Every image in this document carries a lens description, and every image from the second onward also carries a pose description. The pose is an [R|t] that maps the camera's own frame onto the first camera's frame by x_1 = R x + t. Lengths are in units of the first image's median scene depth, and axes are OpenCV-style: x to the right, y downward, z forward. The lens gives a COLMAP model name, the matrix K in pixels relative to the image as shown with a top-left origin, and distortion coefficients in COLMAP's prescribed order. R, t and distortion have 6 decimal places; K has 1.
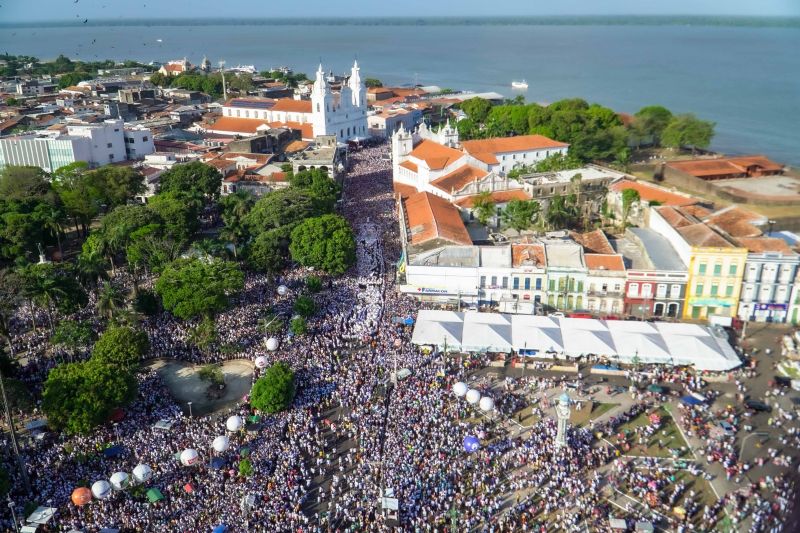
lens RADIAL K [[689.2, 0, 404.8], [0, 689.2, 264.8], [0, 0, 1]] dist [0.006726, -0.001813]
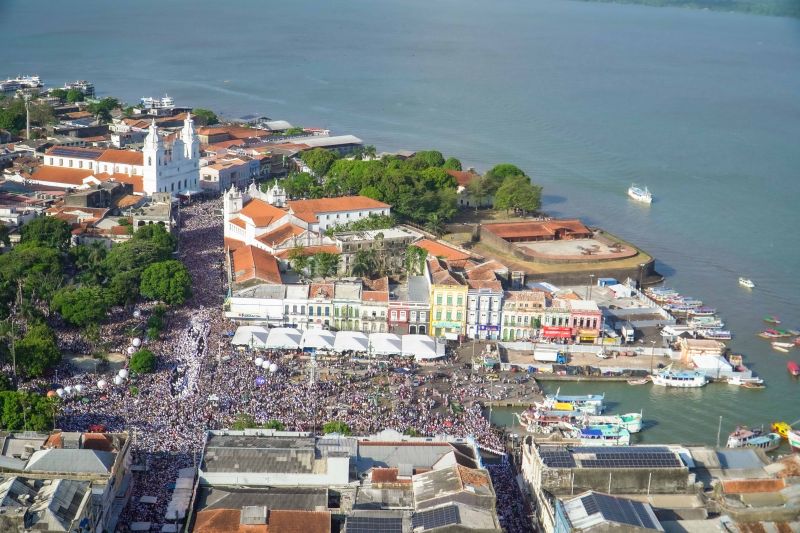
lens RADIAL K [[1252.3, 0, 399.0], [0, 1252.3, 265.0], [0, 0, 1]] dist [-0.023042, -1.390615]
pose [[0.993294, 0.017183, 0.114329, 0.037483], [-0.005113, 0.994455, -0.105037, 0.147903], [-0.115499, 0.103748, 0.987875, -1.114046]]
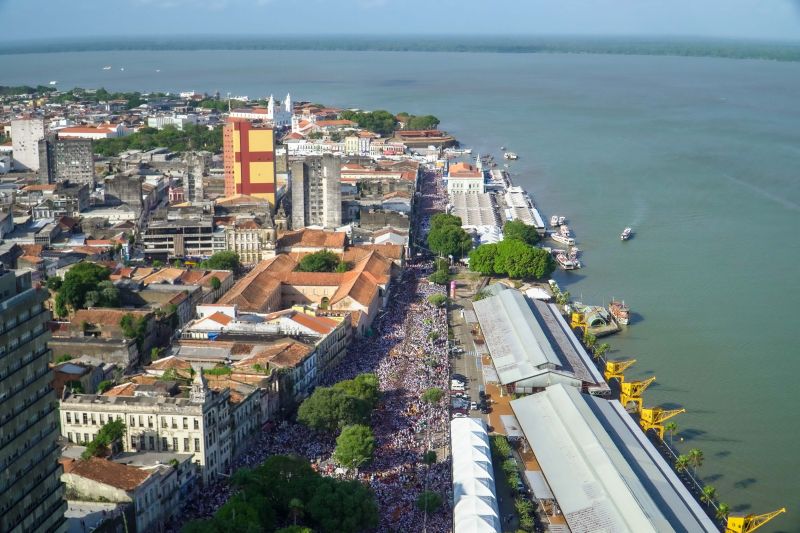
lens RADIAL K [[1068.0, 0, 400.5], [0, 1068.0, 265.8], [0, 0, 1]] dist [-0.003491, -0.754751]
pose [[0.997428, 0.022322, -0.068110, 0.857228], [-0.030887, 0.991368, -0.127415, 1.108181], [0.064678, 0.129191, 0.989508, -3.739573]]
